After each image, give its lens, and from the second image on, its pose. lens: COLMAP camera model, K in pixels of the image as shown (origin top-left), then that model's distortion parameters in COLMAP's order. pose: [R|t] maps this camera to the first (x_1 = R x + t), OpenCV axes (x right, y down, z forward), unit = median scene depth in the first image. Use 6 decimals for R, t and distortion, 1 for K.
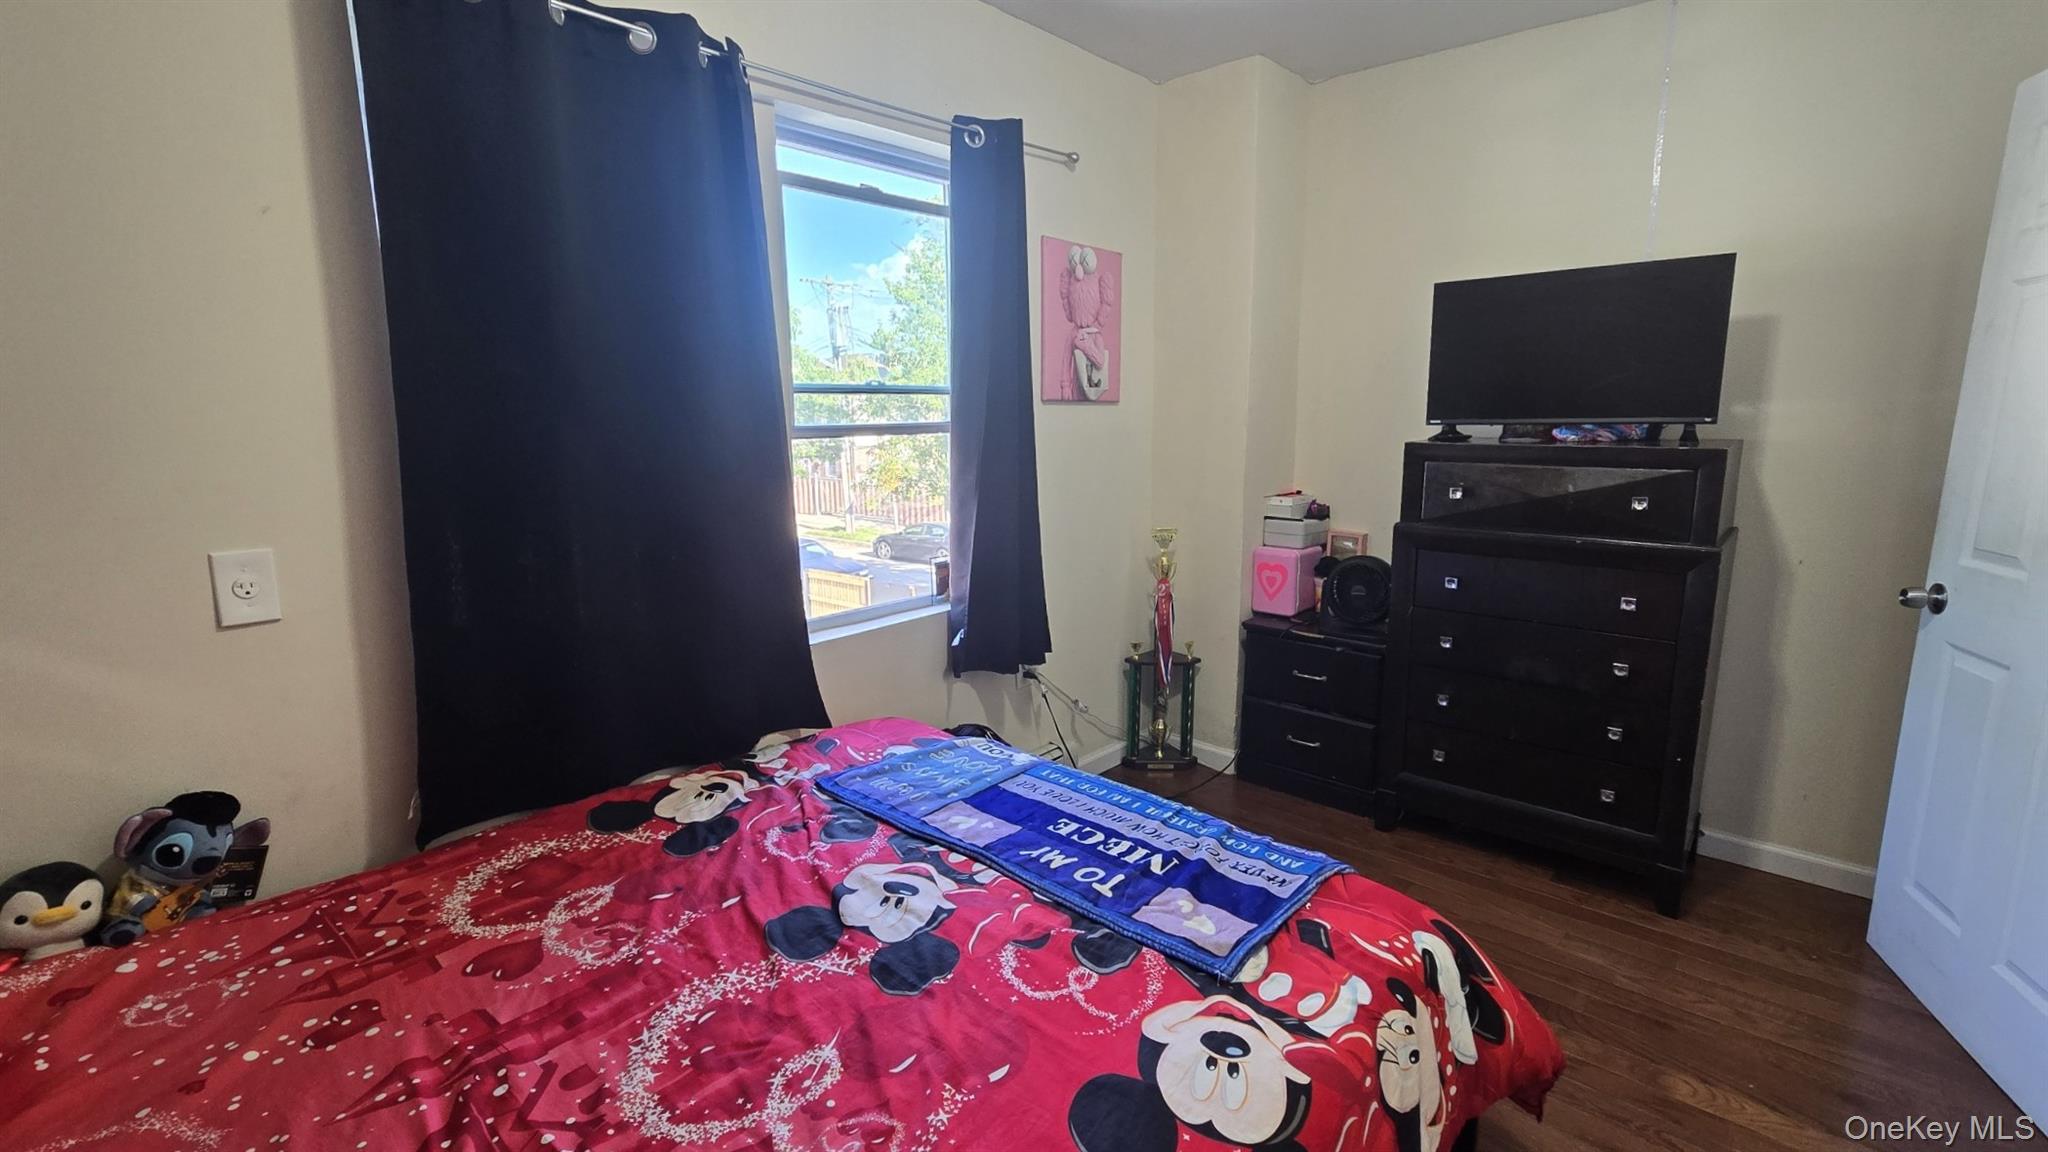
lens RADIAL K [[896.3, 0, 1023.4], [0, 896.3, 565.1], [0, 0, 1]] dist [0.001351, 0.000339]
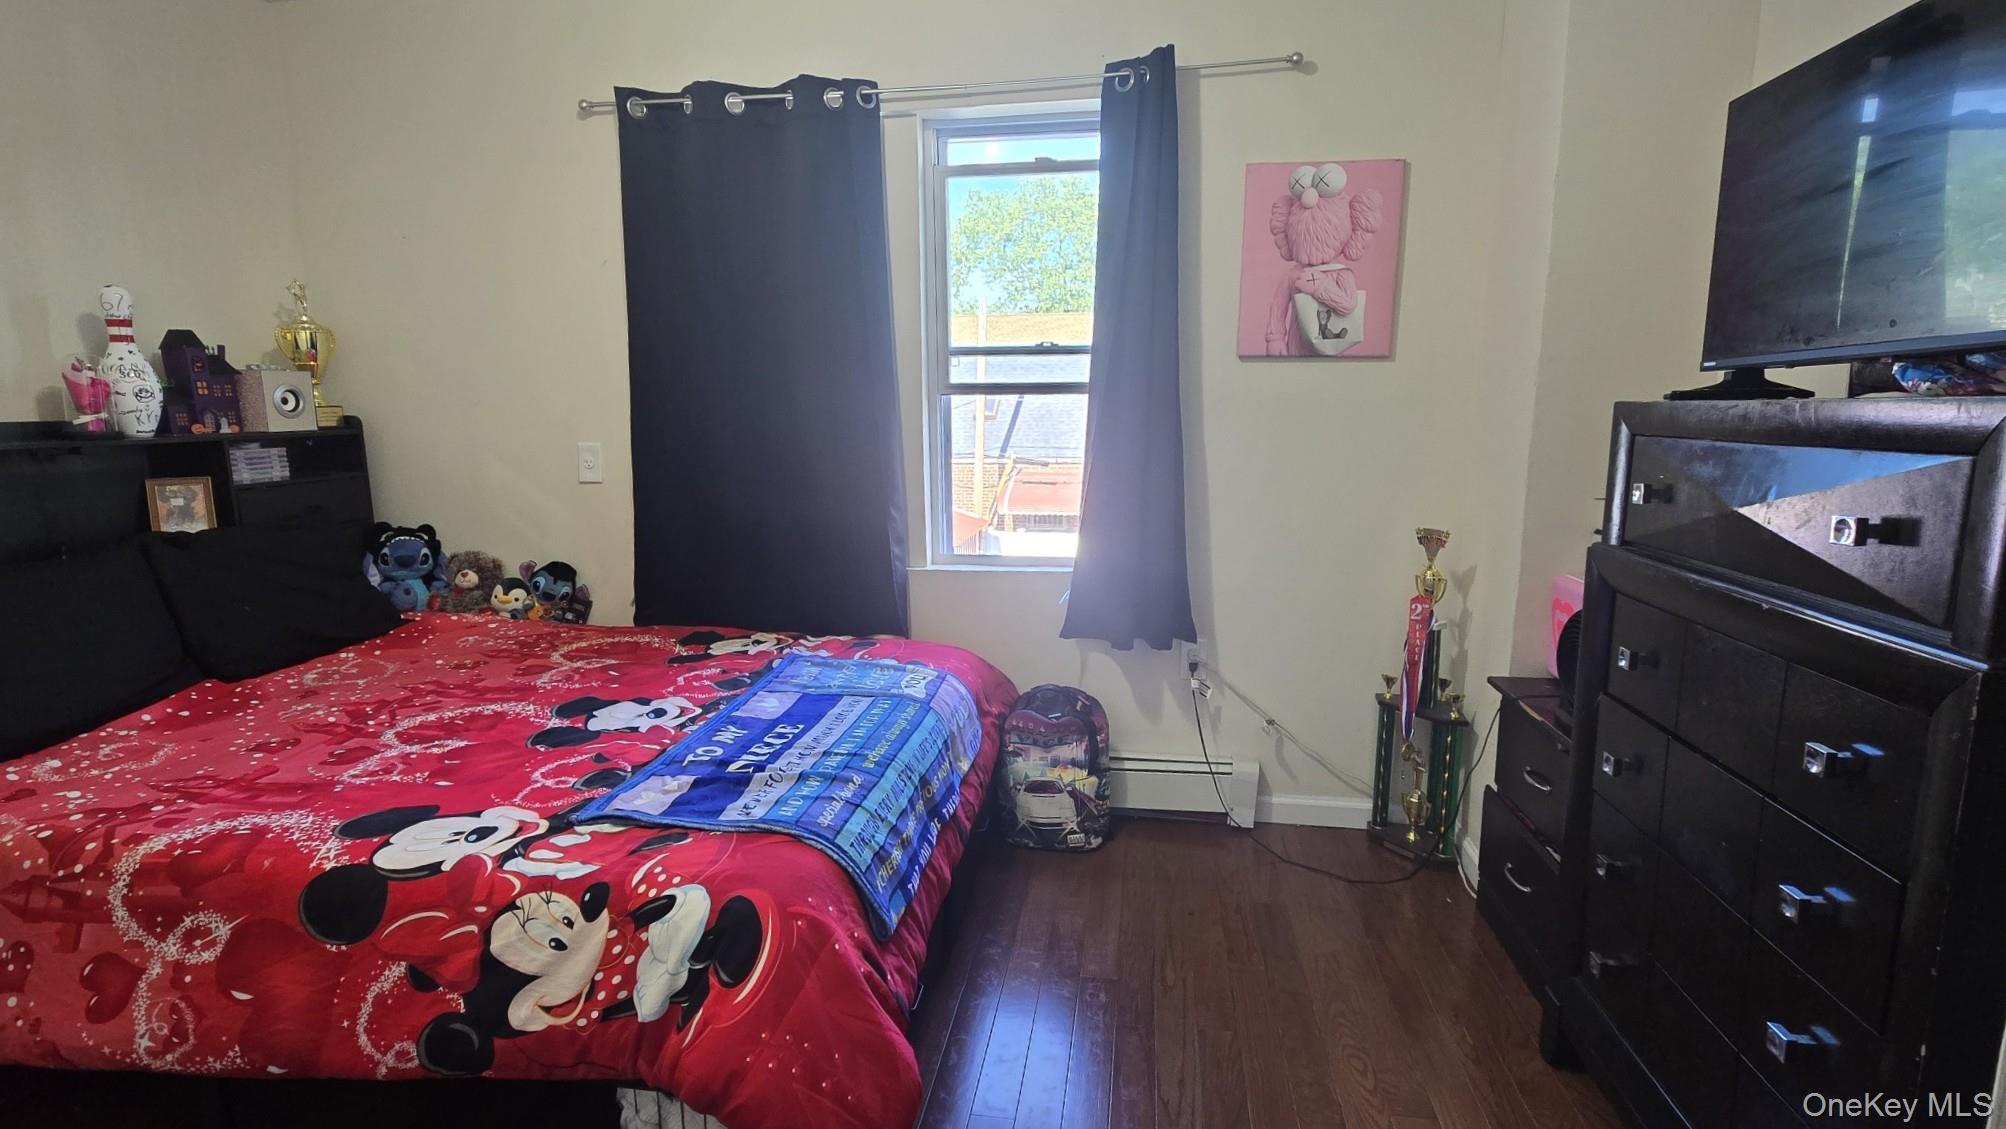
lens RADIAL K [[910.7, 0, 1003.0], [0, 910.7, 564.5], [0, 0, 1]] dist [0.002360, 0.000144]
pose [[0.549853, 0.145692, -0.822457, 0.908785], [-0.145288, 0.986342, 0.077591, -0.030285], [0.822528, 0.076829, 0.563511, 0.467997]]
